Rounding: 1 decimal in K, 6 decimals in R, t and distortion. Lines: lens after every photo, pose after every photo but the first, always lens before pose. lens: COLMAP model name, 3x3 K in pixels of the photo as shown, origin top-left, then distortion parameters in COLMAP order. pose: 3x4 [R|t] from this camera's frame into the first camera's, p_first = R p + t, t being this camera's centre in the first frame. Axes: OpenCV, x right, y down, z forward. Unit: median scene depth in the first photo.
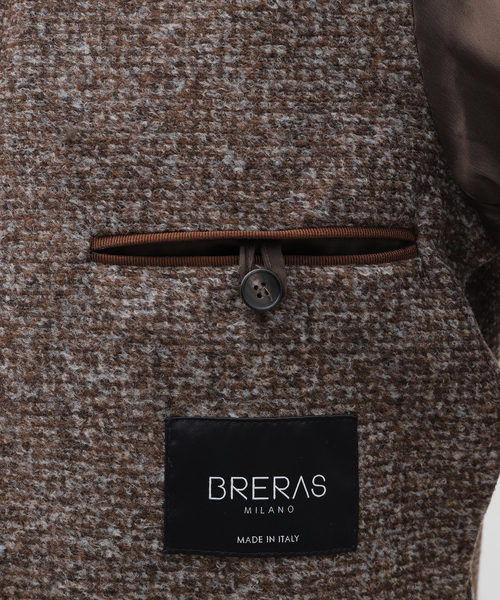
lens RADIAL K [[1707.7, 0, 250.0], [0, 1707.7, 300.0], [0, 0, 1]] dist [0.062240, 0.313537]
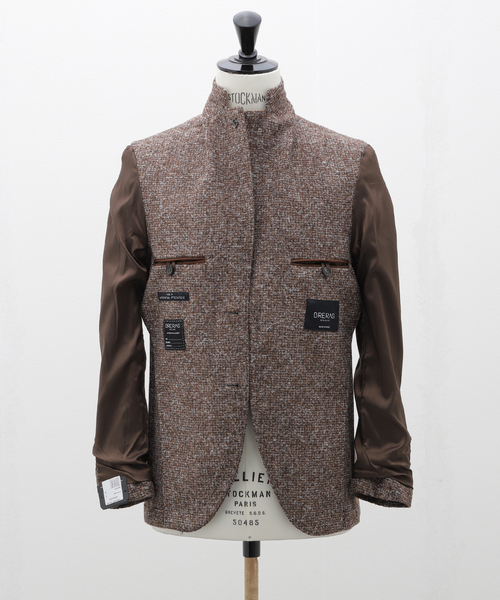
lens RADIAL K [[2081.6, 0, 250.0], [0, 2081.6, 300.0], [0, 0, 1]] dist [0.053784, -0.100036]
pose [[0.902094, 0.036360, 0.430005, -2.578448], [-0.003558, 0.997037, -0.076843, 0.498893], [-0.431525, 0.067790, 0.899550, -3.950883]]
